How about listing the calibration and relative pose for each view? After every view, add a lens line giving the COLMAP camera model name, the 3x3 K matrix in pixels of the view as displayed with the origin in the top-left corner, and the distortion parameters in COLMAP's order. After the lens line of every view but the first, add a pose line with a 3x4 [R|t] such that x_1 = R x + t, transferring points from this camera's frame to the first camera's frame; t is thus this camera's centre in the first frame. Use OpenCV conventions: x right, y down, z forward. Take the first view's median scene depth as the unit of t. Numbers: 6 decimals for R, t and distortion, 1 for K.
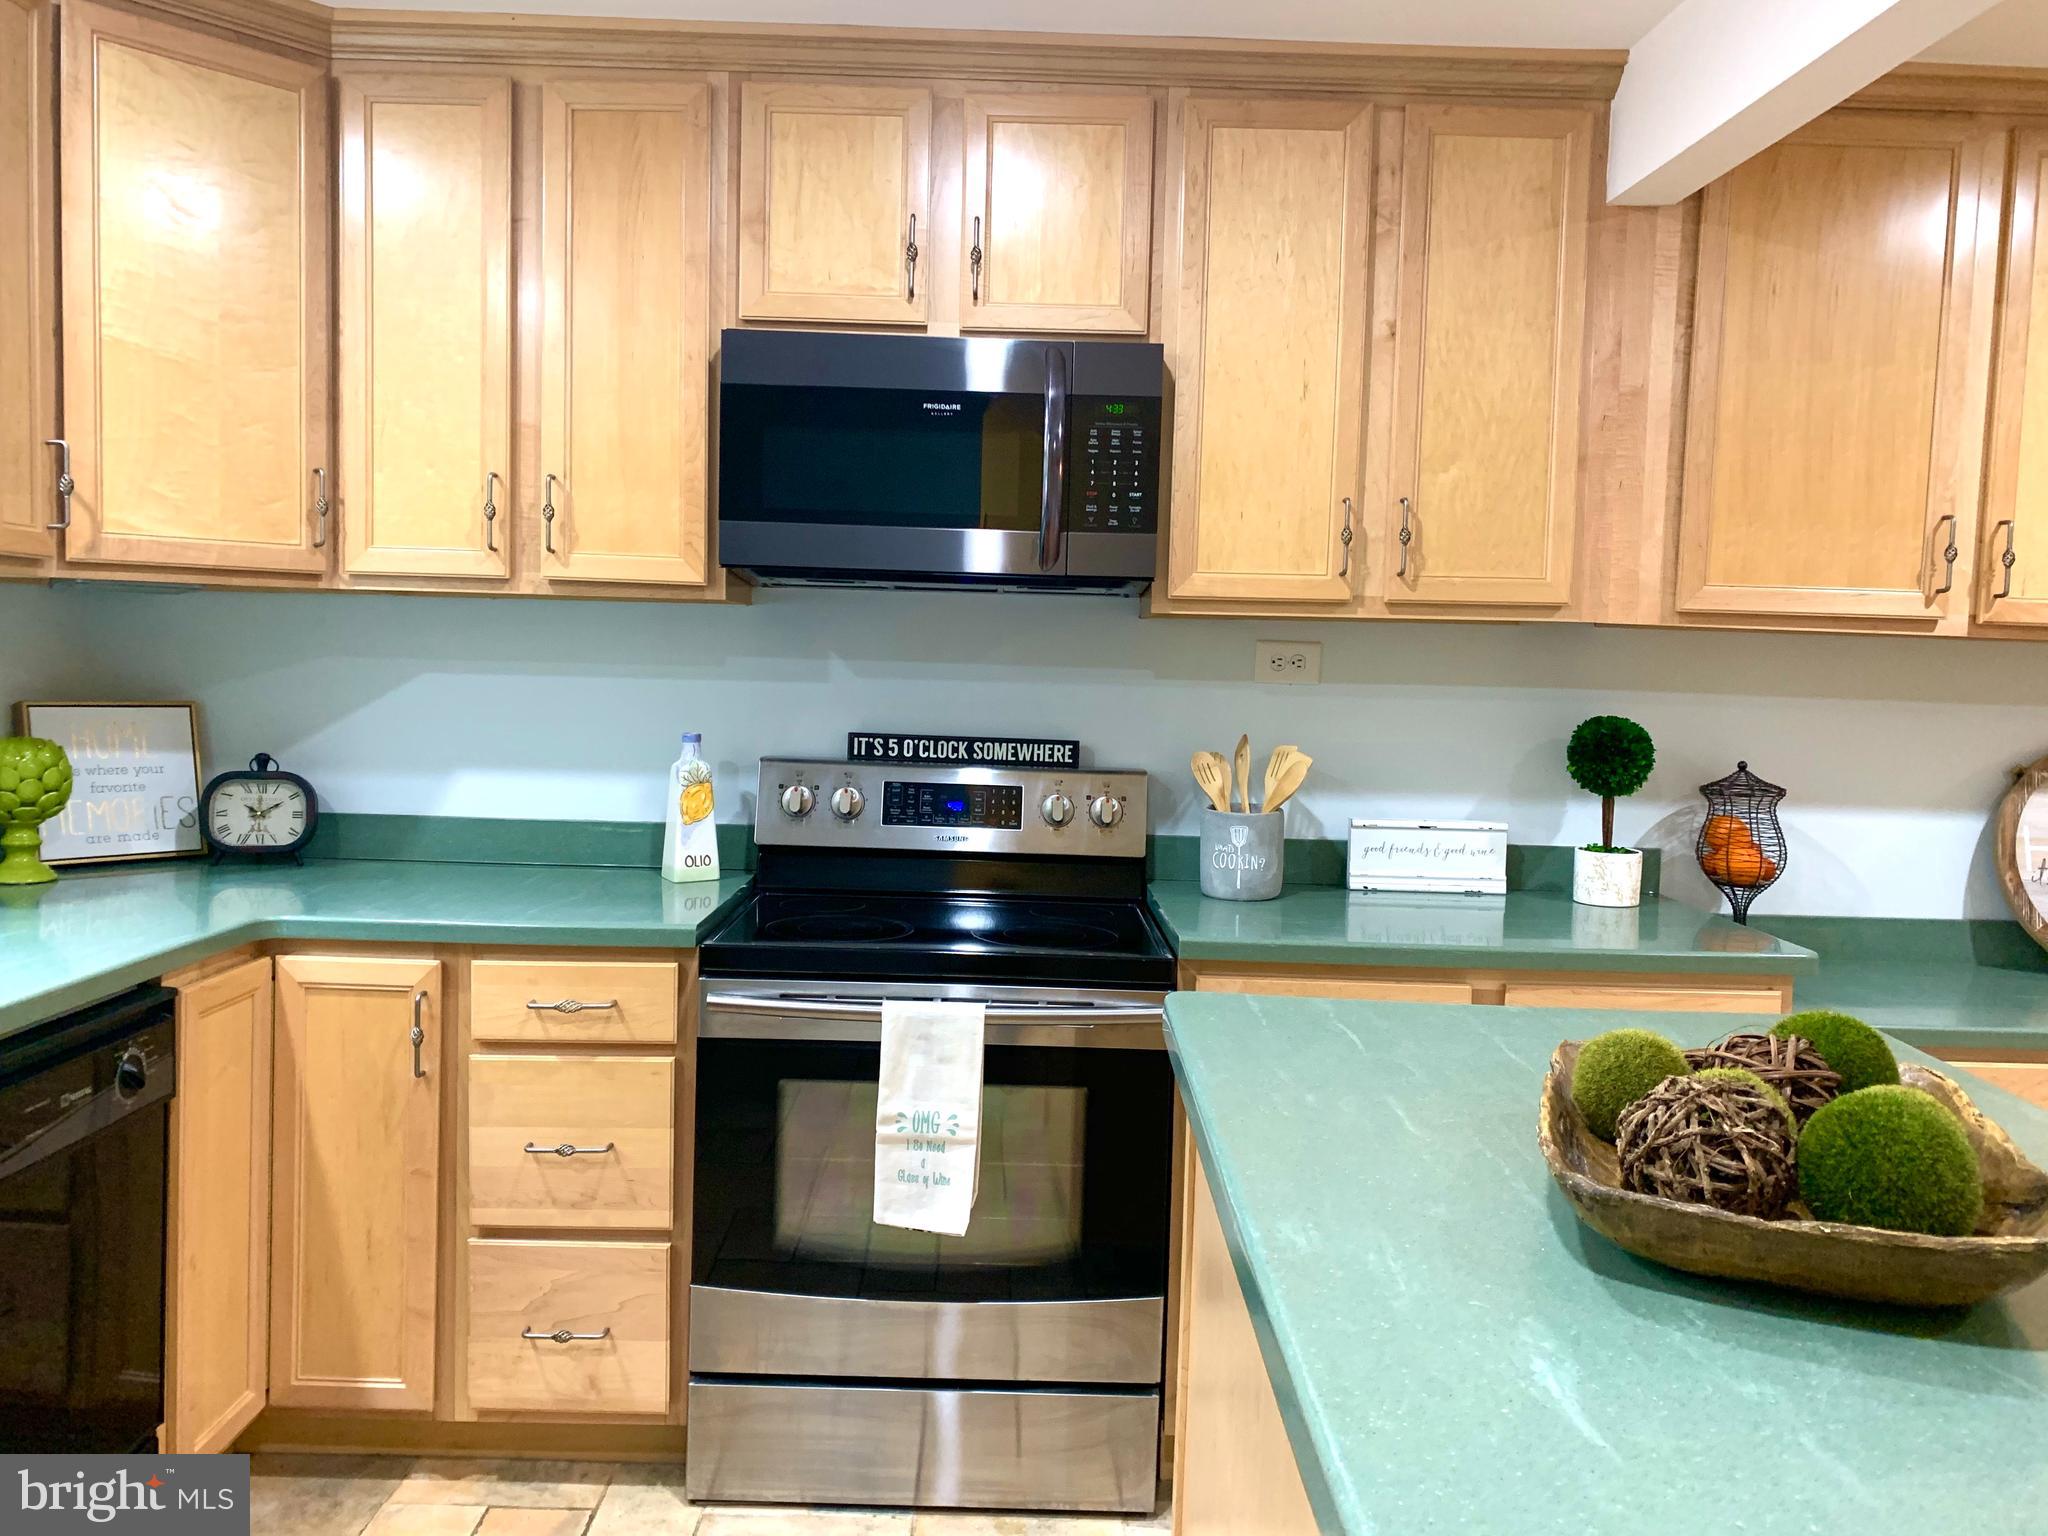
lens RADIAL K [[1554.0, 0, 1017.5], [0, 1554.0, 751.8], [0, 0, 1]] dist [0.070030, -0.108595]
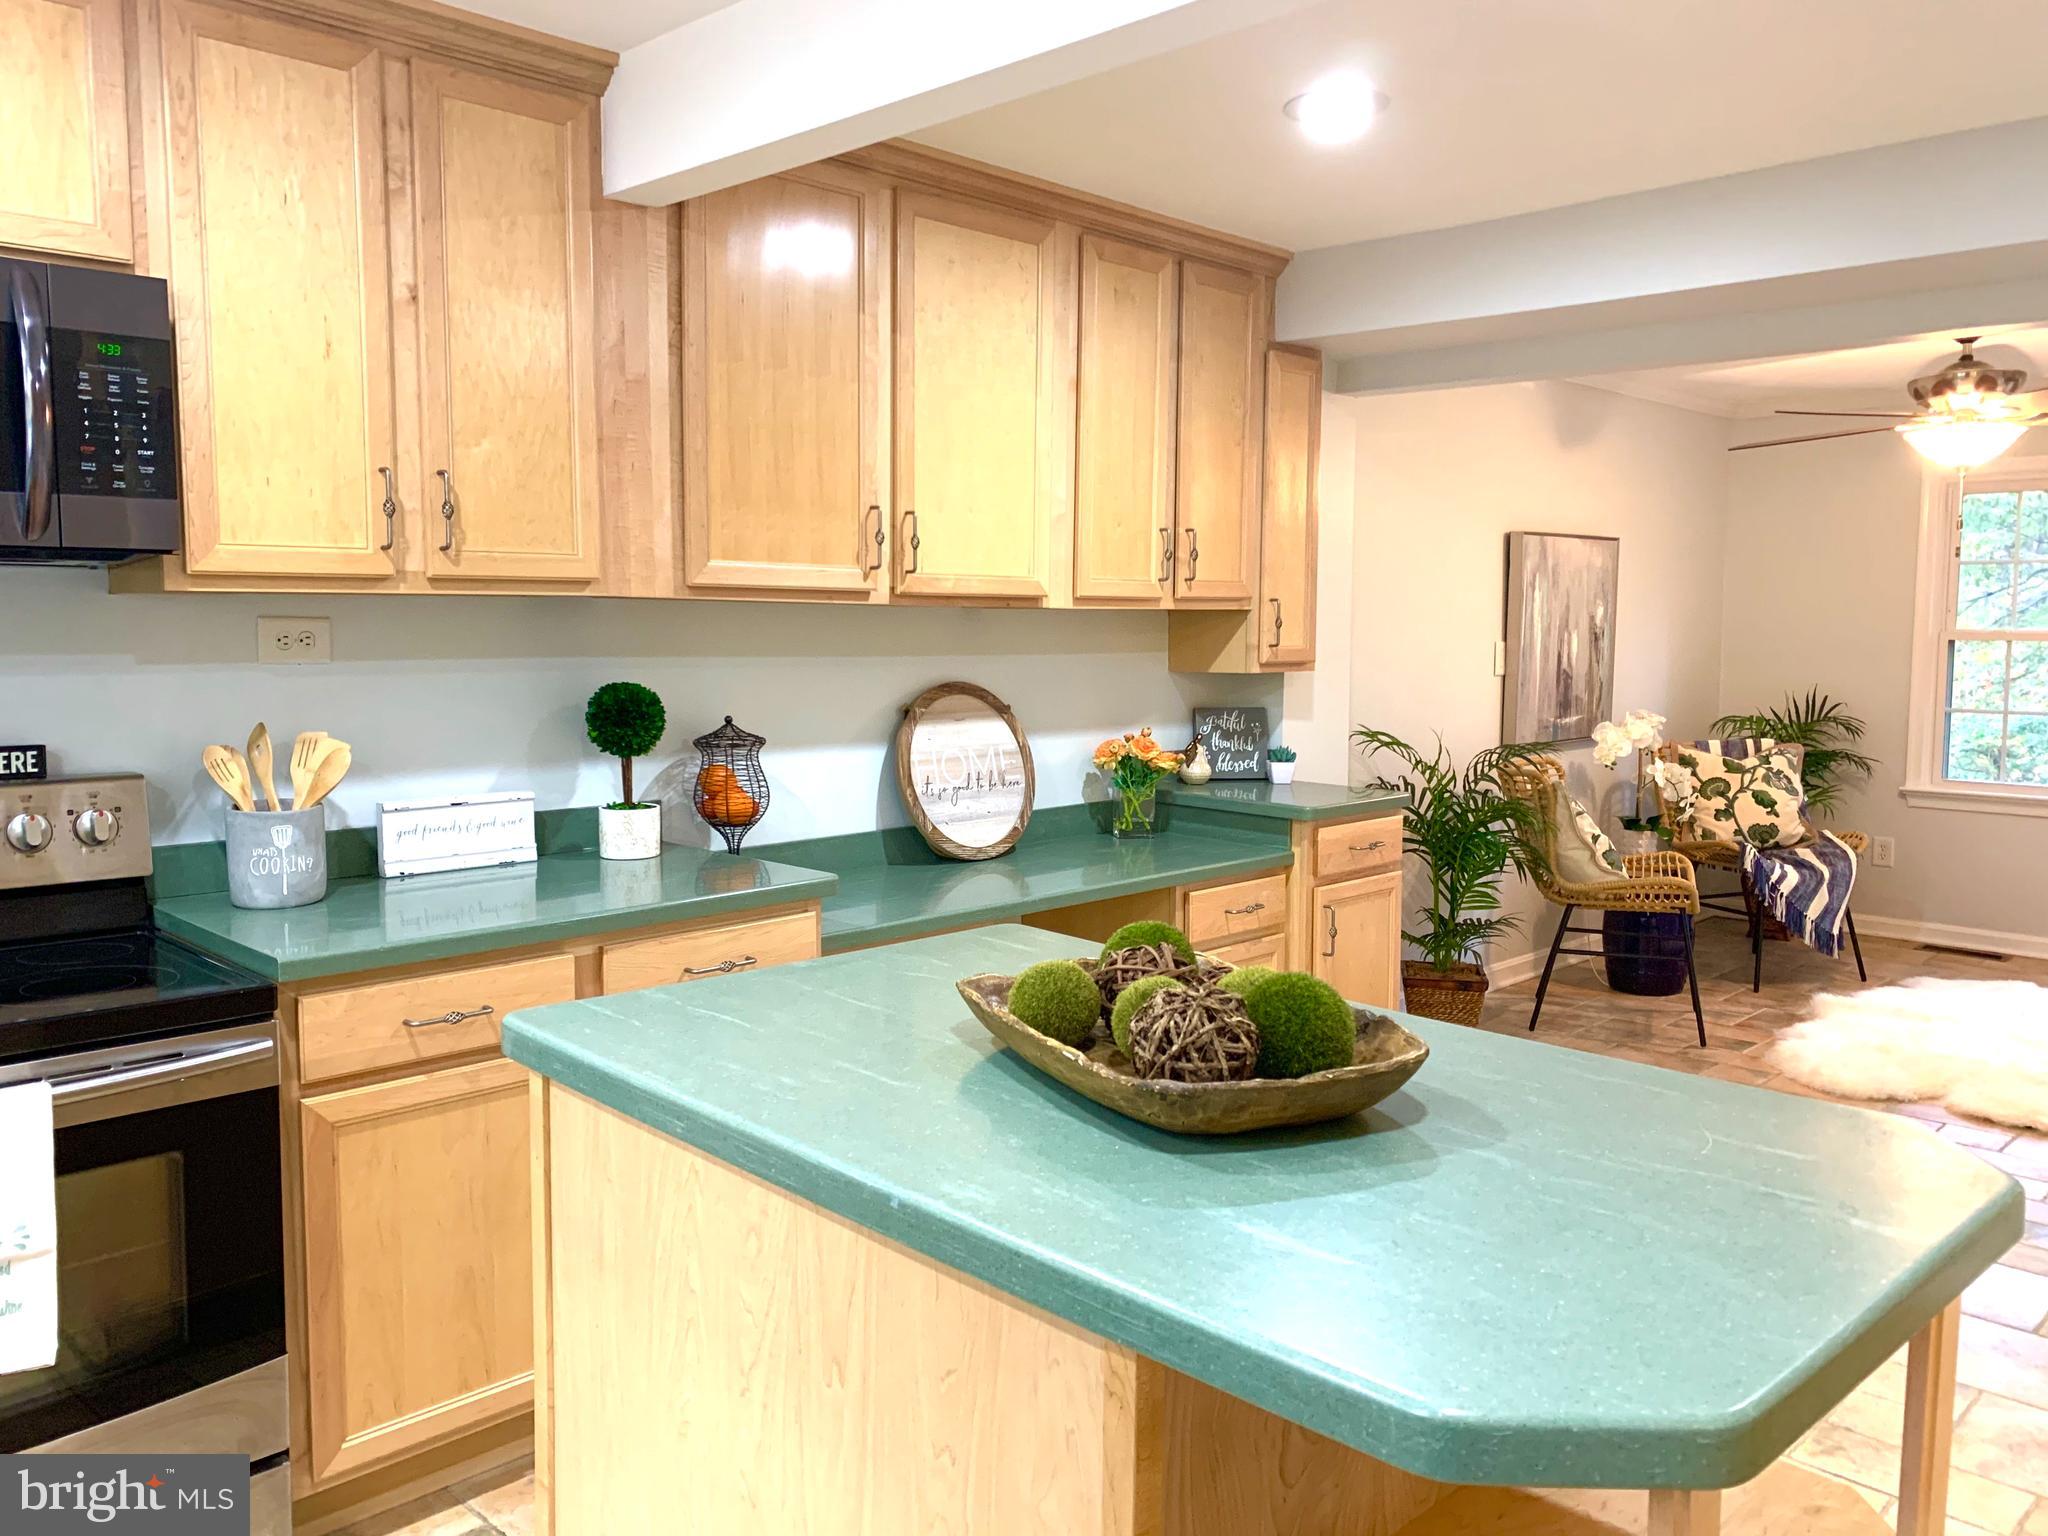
lens RADIAL K [[1552.3, 0, 995.8], [0, 1552.3, 759.0], [0, 0, 1]] dist [0.063523, -0.109500]
pose [[0.721572, -0.086858, 0.686869, -0.186931], [0.059505, 0.996209, 0.063464, -0.024782], [-0.689777, -0.004922, 0.724005, 0.058711]]
